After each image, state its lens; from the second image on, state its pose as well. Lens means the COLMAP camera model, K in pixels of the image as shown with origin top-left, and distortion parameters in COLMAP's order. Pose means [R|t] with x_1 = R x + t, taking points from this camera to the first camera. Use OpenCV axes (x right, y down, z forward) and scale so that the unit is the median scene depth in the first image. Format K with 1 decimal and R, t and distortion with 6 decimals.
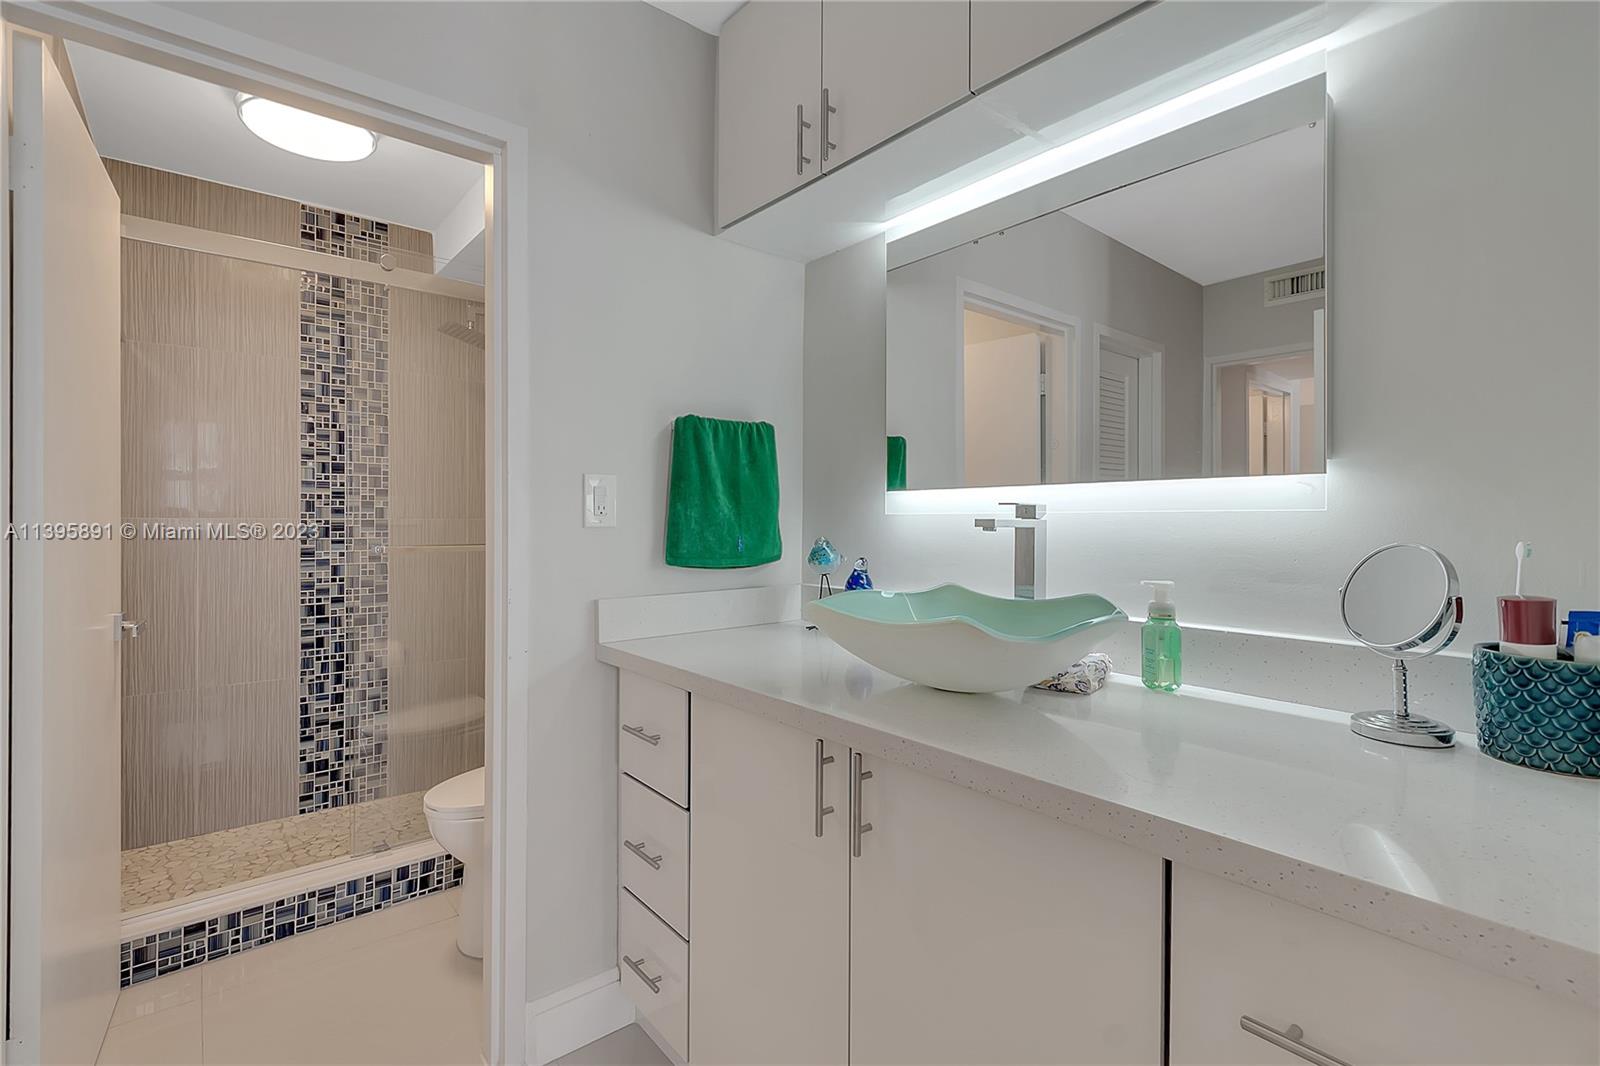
lens RADIAL K [[729.5, 0, 793.0], [0, 729.5, 513.6], [0, 0, 1]] dist [0.009351, -0.006194]
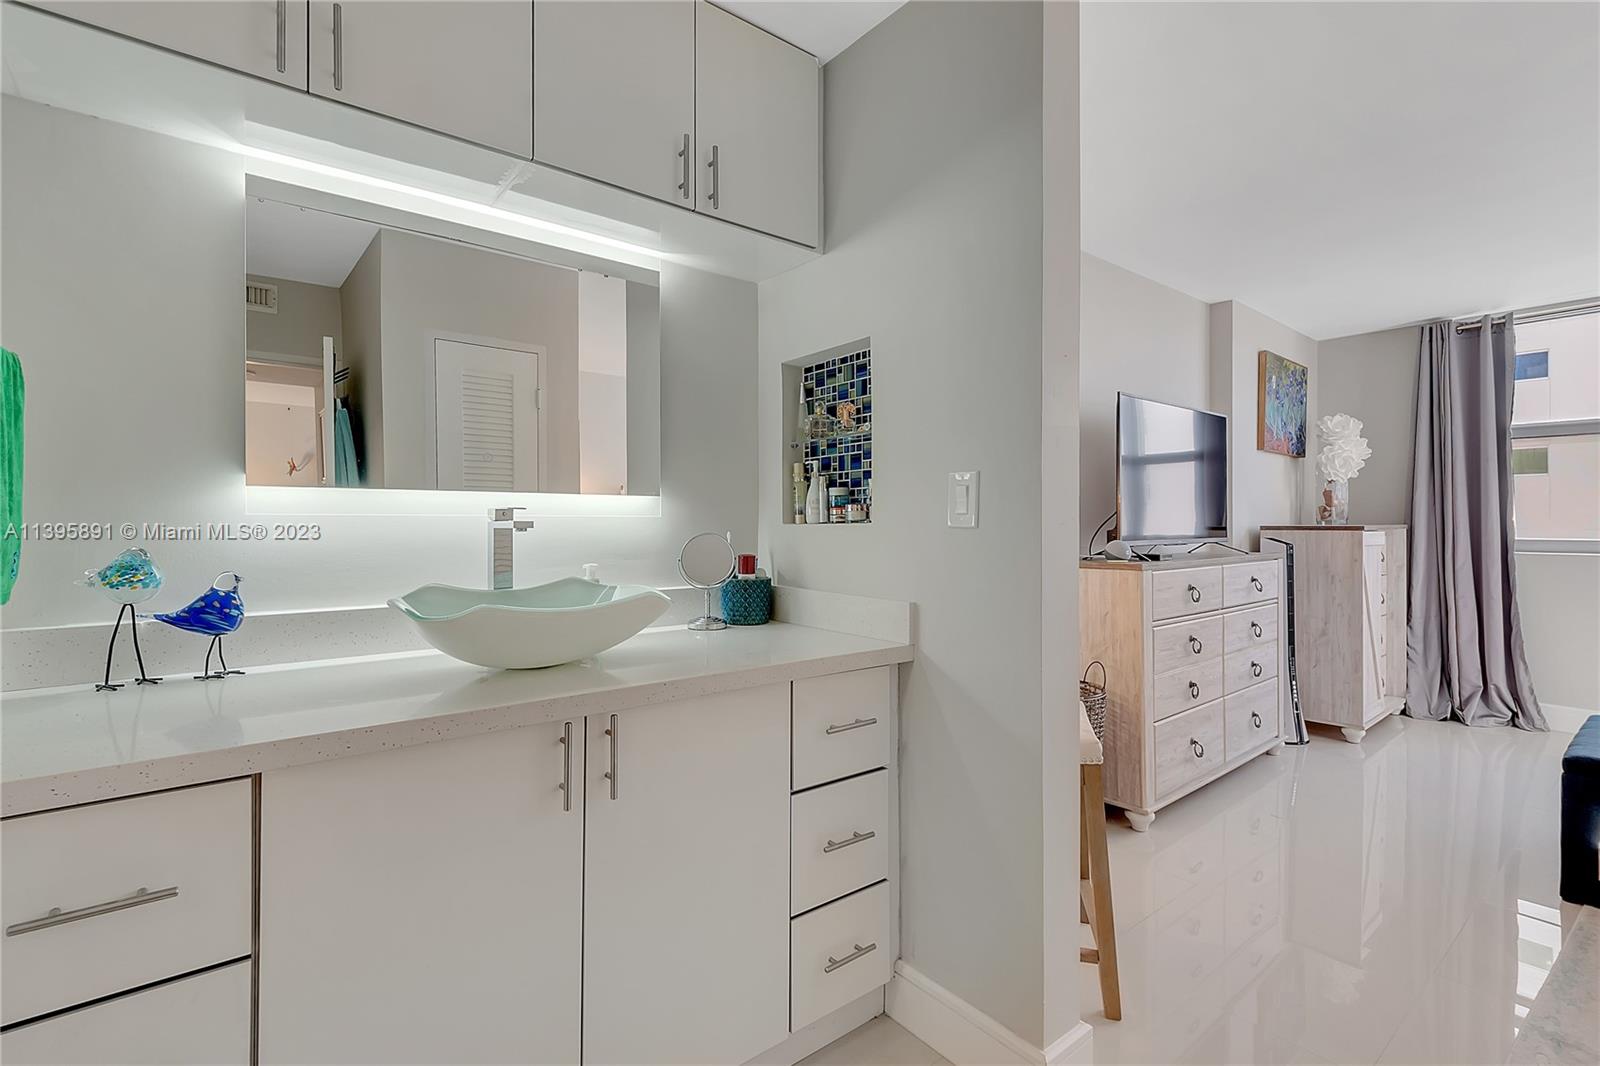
lens RADIAL K [[729.5, 0, 791.2], [0, 729.5, 521.7], [0, 0, 1]] dist [0.009351, -0.006194]
pose [[0.022439, -0.000539, 0.999748, -4.108838], [-0.003692, 0.999993, 0.000622, 0.031966], [-0.999741, -0.003705, 0.022437, 2.506550]]
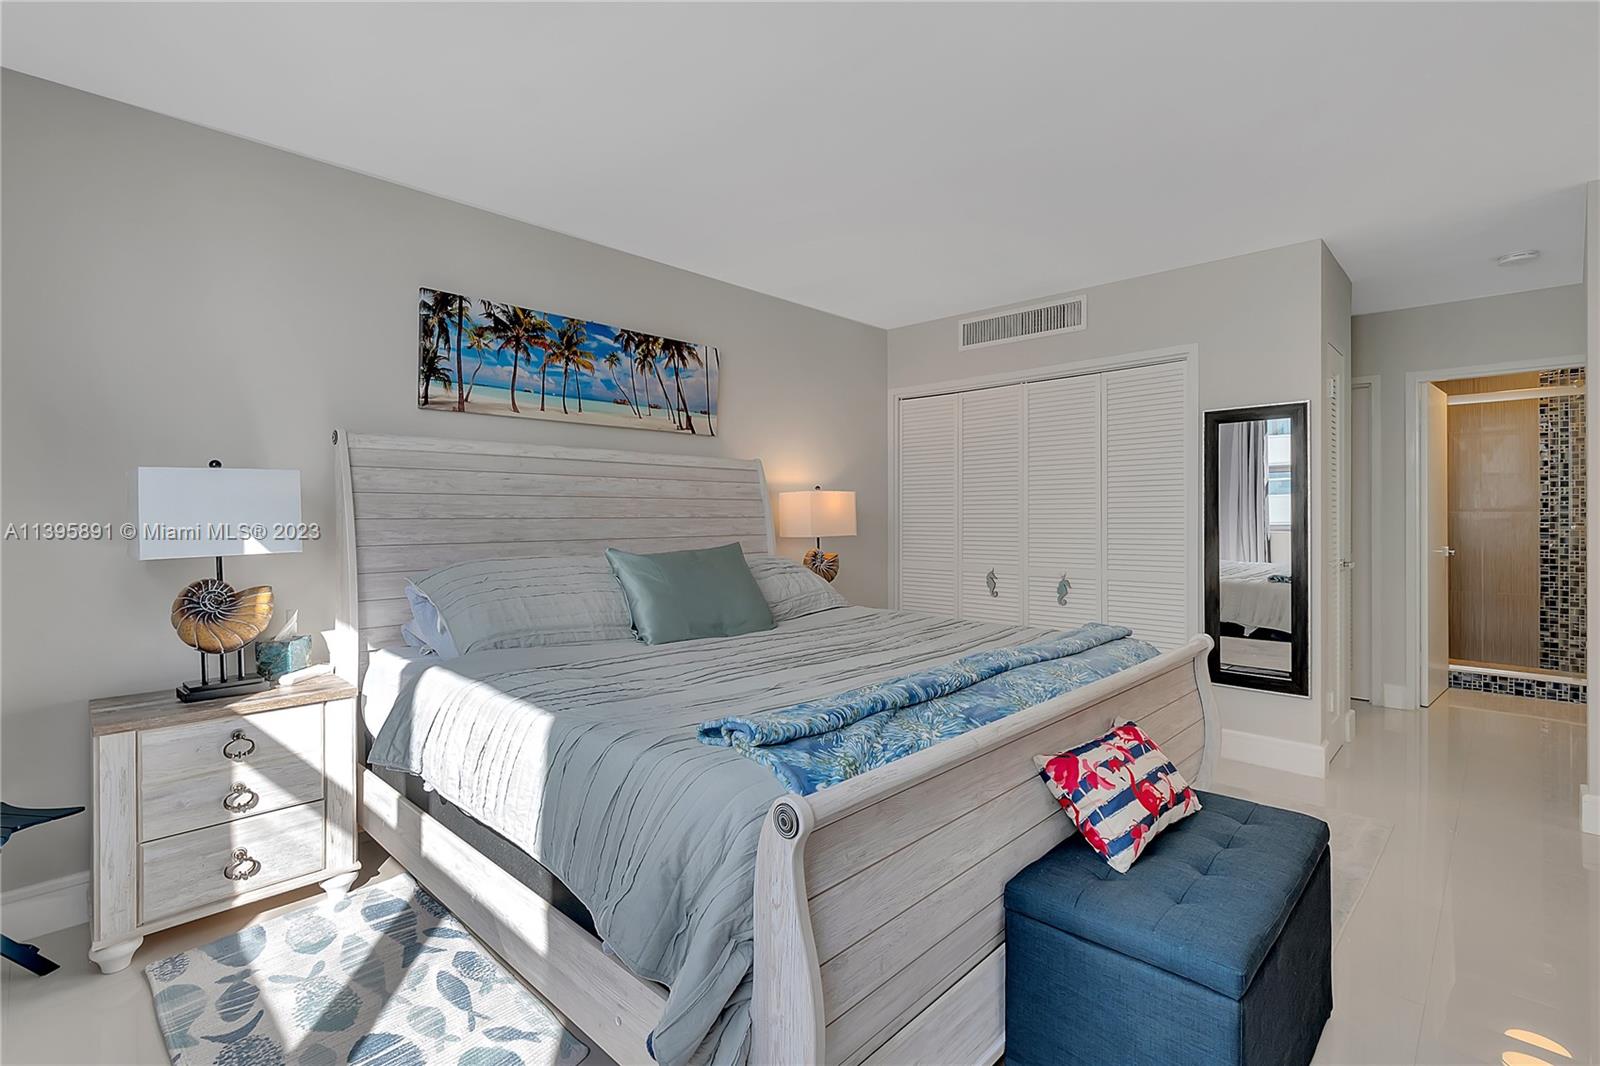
lens RADIAL K [[729.5, 0, 791.2], [0, 729.5, 513.5], [0, 0, 1]] dist [0.009351, -0.006194]
pose [[0.105608, -0.002470, -0.994405, 0.976308], [0.002272, 0.999995, -0.002242, 0.010636], [0.994405, -0.002022, 0.105613, -1.093786]]
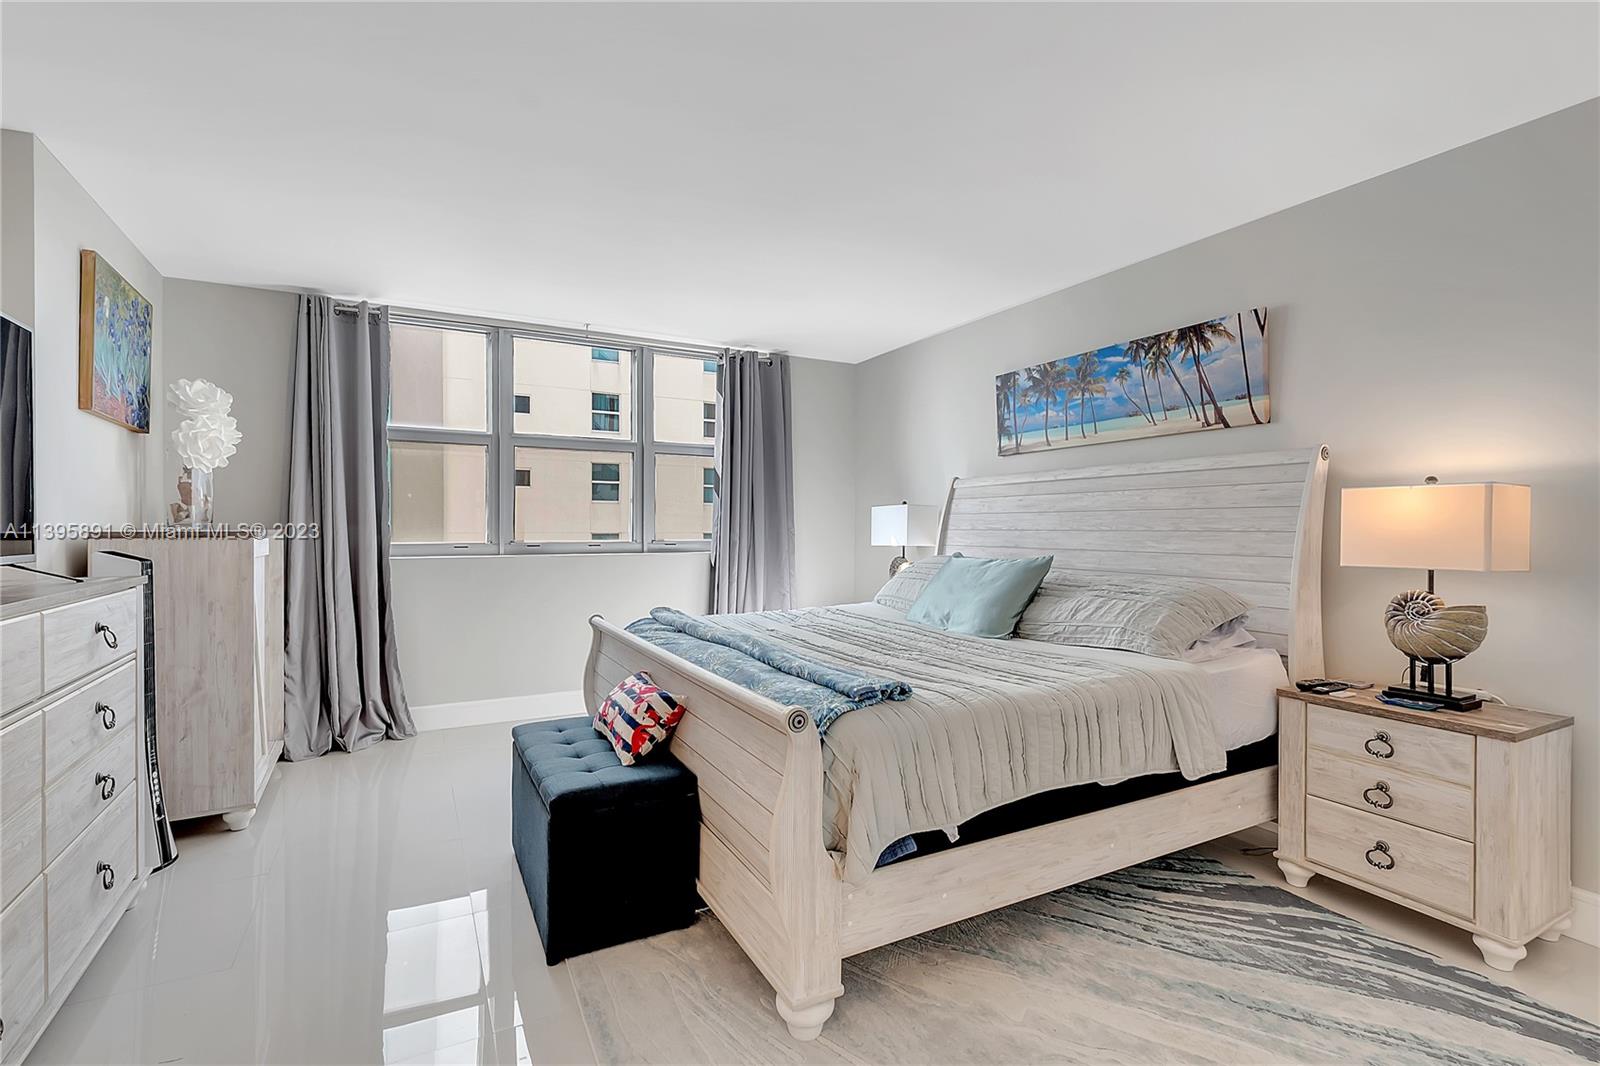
lens RADIAL K [[729.5, 0, 799.5], [0, 729.5, 532.6], [0, 0, 1]] dist [0.009351, -0.006194]
pose [[-0.979977, -0.005513, 0.199033, -0.768805], [-0.004708, 0.999979, 0.004516, 0.018820], [-0.199054, 0.003489, -0.979982, 1.033667]]
